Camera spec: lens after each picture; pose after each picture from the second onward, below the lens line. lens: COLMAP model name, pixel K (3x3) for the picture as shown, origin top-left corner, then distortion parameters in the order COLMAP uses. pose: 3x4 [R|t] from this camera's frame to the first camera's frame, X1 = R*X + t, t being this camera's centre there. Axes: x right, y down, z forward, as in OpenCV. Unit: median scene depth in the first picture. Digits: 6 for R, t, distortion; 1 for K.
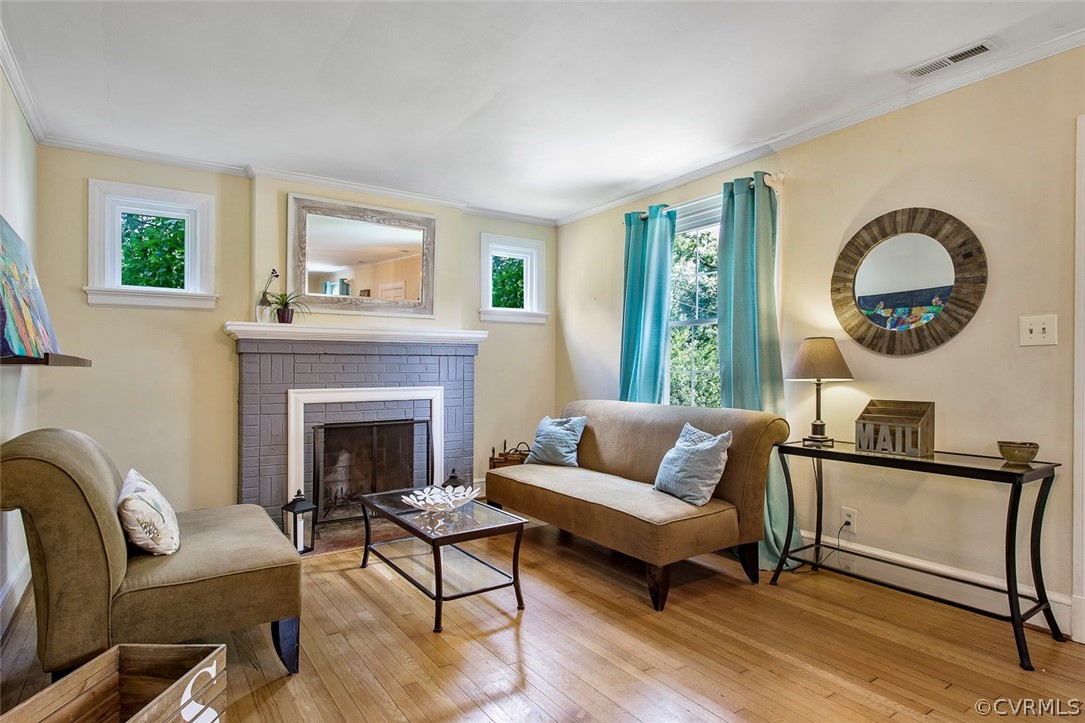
lens RADIAL K [[599.1, 0, 549.6], [0, 599.1, 369.6], [0, 0, 1]] dist [-0.003963, 0.001574]
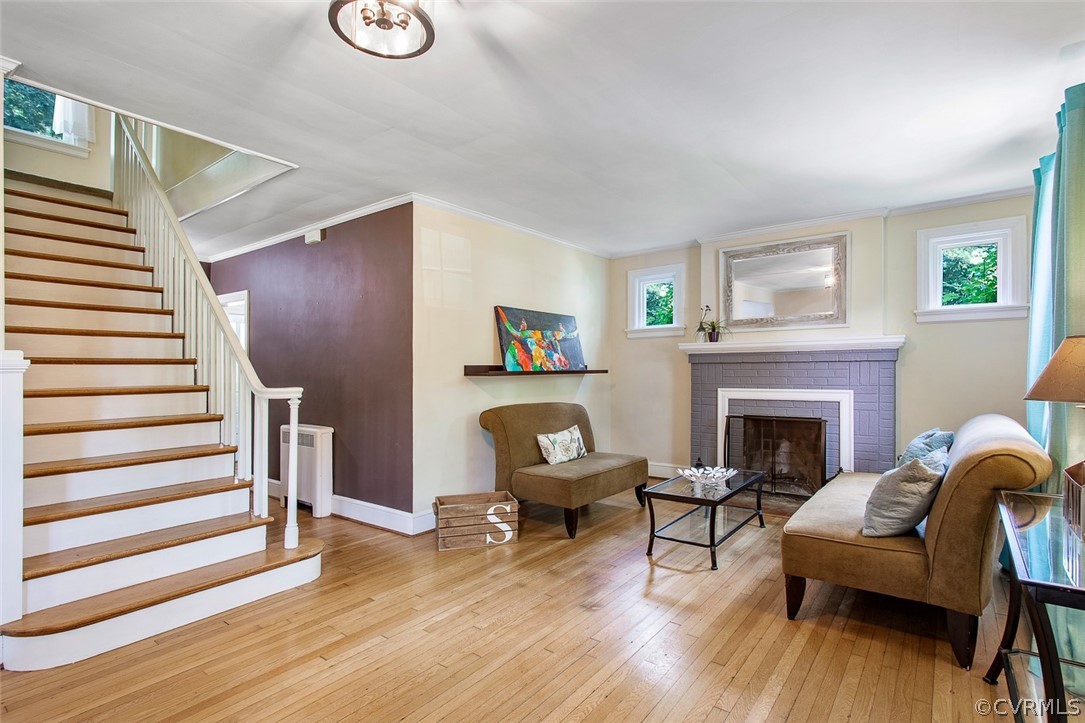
lens RADIAL K [[523.9, 0, 546.9], [0, 523.9, 363.8], [0, 0, 1]] dist [0.005058, 0.000794]
pose [[0.308351, -0.009574, -0.951224, 0.603816], [0.006324, 0.999948, -0.008014, -0.016779], [0.951252, -0.003544, 0.308396, 0.222799]]
